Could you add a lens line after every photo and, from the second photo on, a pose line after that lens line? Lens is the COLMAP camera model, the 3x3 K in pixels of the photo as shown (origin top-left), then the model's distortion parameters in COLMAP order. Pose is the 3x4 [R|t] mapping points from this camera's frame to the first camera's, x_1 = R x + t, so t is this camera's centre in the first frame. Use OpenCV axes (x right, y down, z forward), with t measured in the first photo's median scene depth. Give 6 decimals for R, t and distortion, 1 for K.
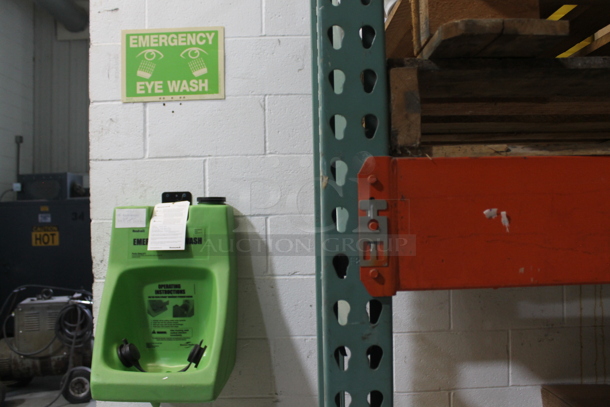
lens RADIAL K [[519.4, 0, 306.1], [0, 519.4, 204.3], [0, 0, 1]] dist [-0.147423, 0.109481]
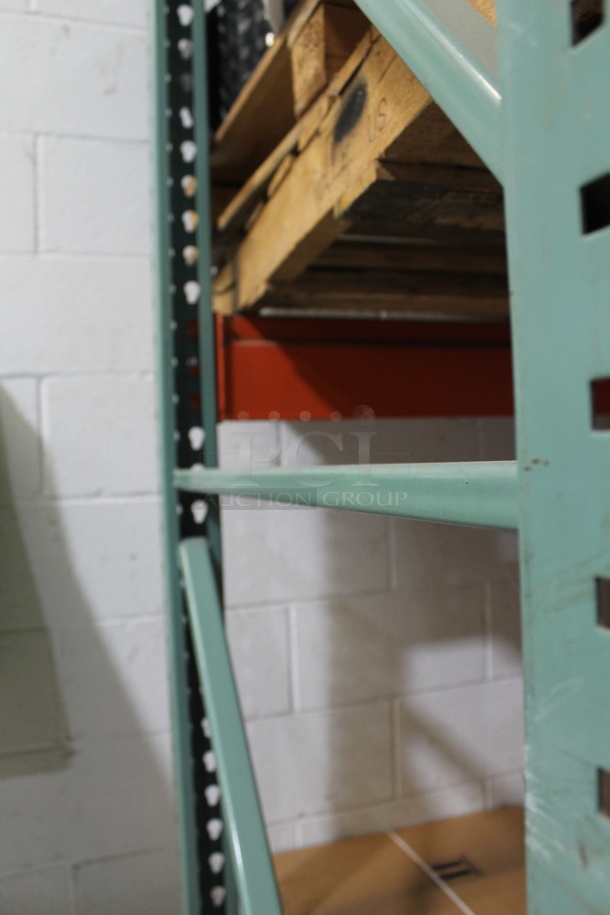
lens RADIAL K [[779.1, 0, 313.6], [0, 779.1, 453.4], [0, 0, 1]] dist [-0.147423, 0.109481]
pose [[0.946686, -0.013214, 0.321887, -0.064880], [0.007359, 0.999785, 0.019398, 0.082099], [-0.322074, -0.015995, 0.946579, 0.233039]]
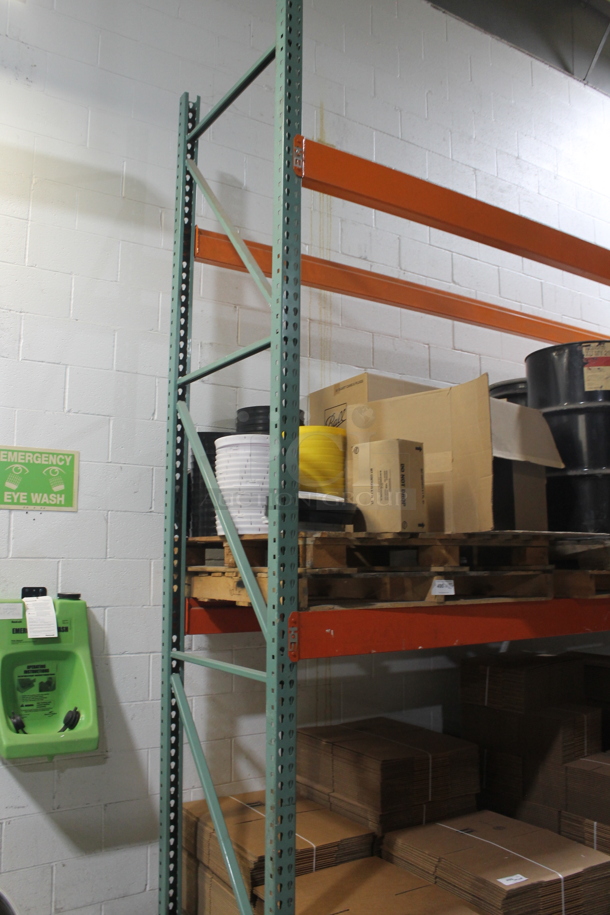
lens RADIAL K [[779.1, 0, 307.9], [0, 779.1, 455.7], [0, 0, 1]] dist [-0.147423, 0.109481]
pose [[0.839733, 0.095388, 0.534556, -0.697825], [-0.038150, 0.992381, -0.117154, -0.144527], [-0.541658, 0.077985, 0.836974, -0.861164]]
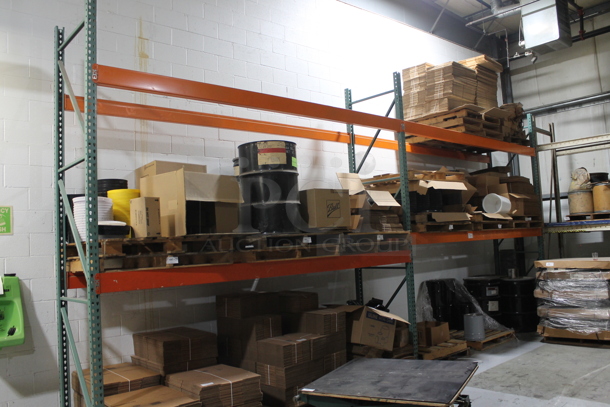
lens RADIAL K [[519.4, 0, 309.0], [0, 519.4, 202.9], [0, 0, 1]] dist [-0.147423, 0.109481]
pose [[0.750717, 0.034064, 0.659745, -0.705984], [0.020525, 0.996985, -0.074831, -0.146930], [-0.660305, 0.069718, 0.747754, -1.878998]]
